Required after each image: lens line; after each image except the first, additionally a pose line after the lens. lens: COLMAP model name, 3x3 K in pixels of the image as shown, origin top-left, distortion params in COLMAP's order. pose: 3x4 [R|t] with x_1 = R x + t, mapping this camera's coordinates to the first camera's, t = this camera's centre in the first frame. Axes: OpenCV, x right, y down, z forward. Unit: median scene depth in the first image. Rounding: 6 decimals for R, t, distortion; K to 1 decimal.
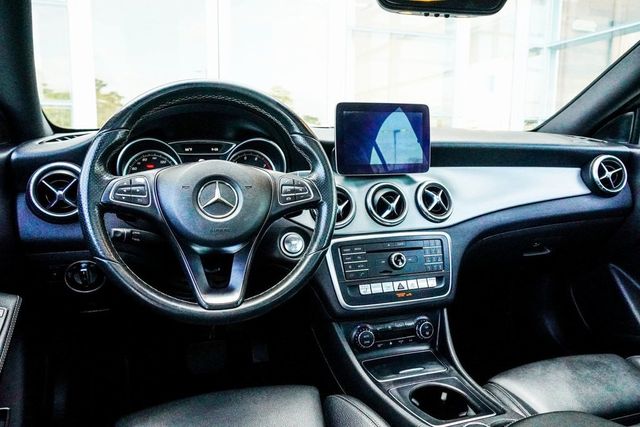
lens RADIAL K [[479.4, 0, 321.9], [0, 479.4, 212.2], [0, 0, 1]] dist [-0.026388, 0.016422]
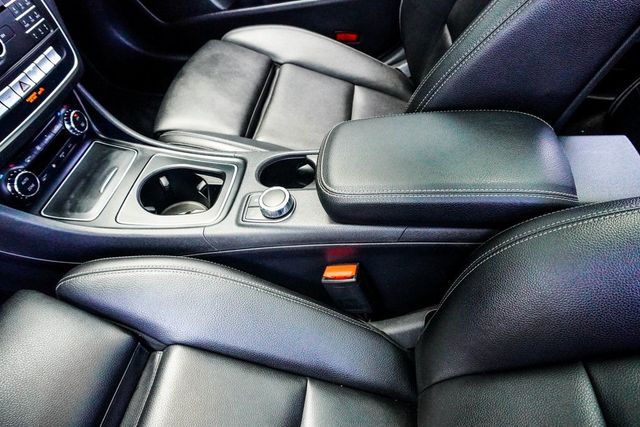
lens RADIAL K [[426.4, 0, 319.6], [0, 426.4, 213.0], [0, 0, 1]] dist [-0.038410, 0.026451]
pose [[0.451092, -0.669630, 0.590010, -0.094280], [0.132085, 0.703903, 0.697907, -0.059511], [-0.882649, -0.236889, 0.405973, 0.394474]]
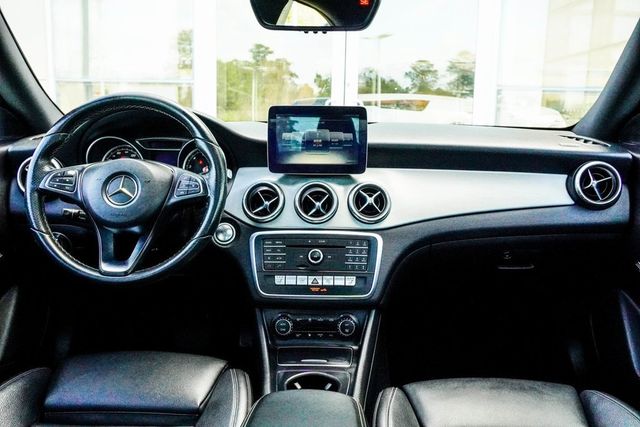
lens RADIAL K [[590.2, 0, 318.5], [0, 590.2, 214.9], [0, 0, 1]] dist [0.011379, 0.000000]
pose [[0.939480, 0.066064, -0.336175, 0.591891], [-0.059900, 0.997792, 0.028687, -0.028021], [0.337328, -0.006814, 0.941363, -0.217052]]
